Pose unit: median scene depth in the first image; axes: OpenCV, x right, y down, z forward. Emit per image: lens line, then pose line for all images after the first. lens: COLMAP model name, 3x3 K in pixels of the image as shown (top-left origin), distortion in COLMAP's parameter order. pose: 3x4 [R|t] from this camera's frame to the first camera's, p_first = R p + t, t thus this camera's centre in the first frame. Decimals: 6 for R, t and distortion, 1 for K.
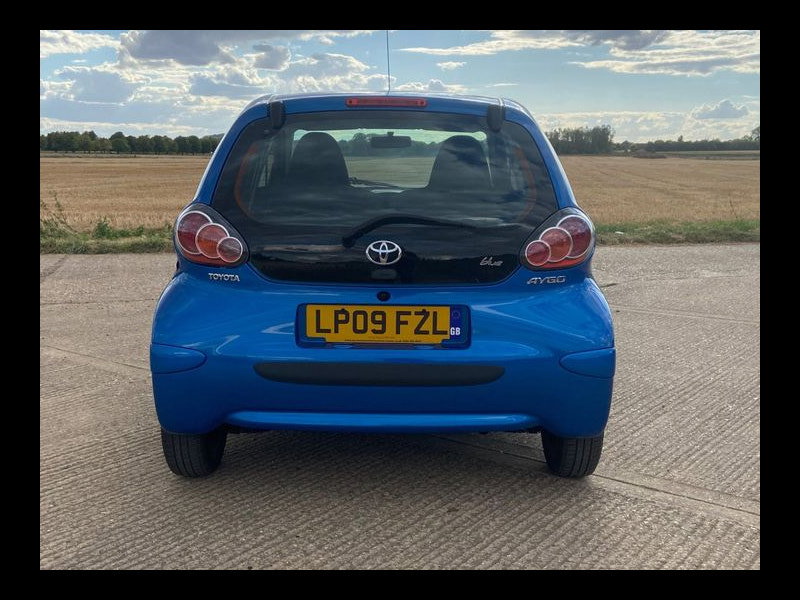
lens RADIAL K [[846.5, 0, 400.0], [0, 846.5, 300.0], [0, 0, 1]] dist [0.122177, -0.141986]
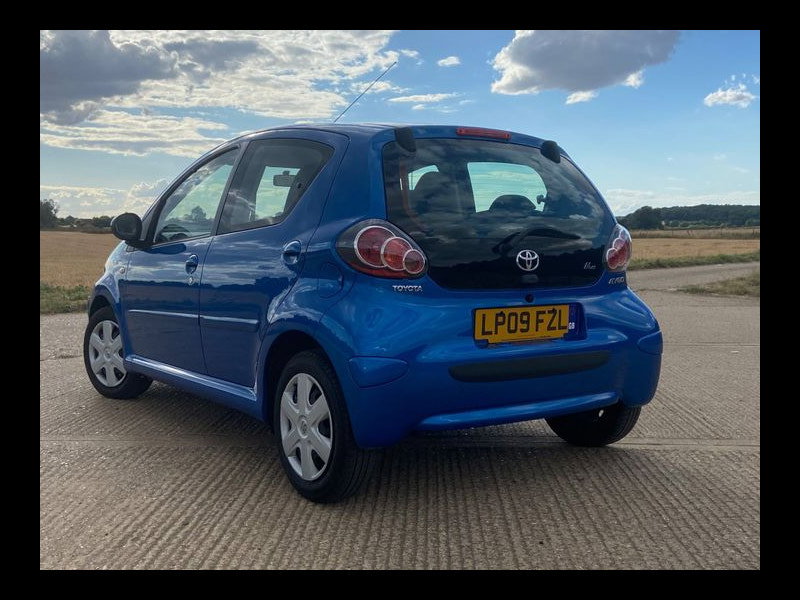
lens RADIAL K [[846.5, 0, 400.0], [0, 846.5, 300.0], [0, 0, 1]] dist [0.122177, -0.141986]
pose [[0.819616, -0.047901, 0.570907, -0.809639], [0.095788, 0.993929, -0.054123, 0.042569], [-0.564849, 0.099046, 0.819229, 0.160593]]
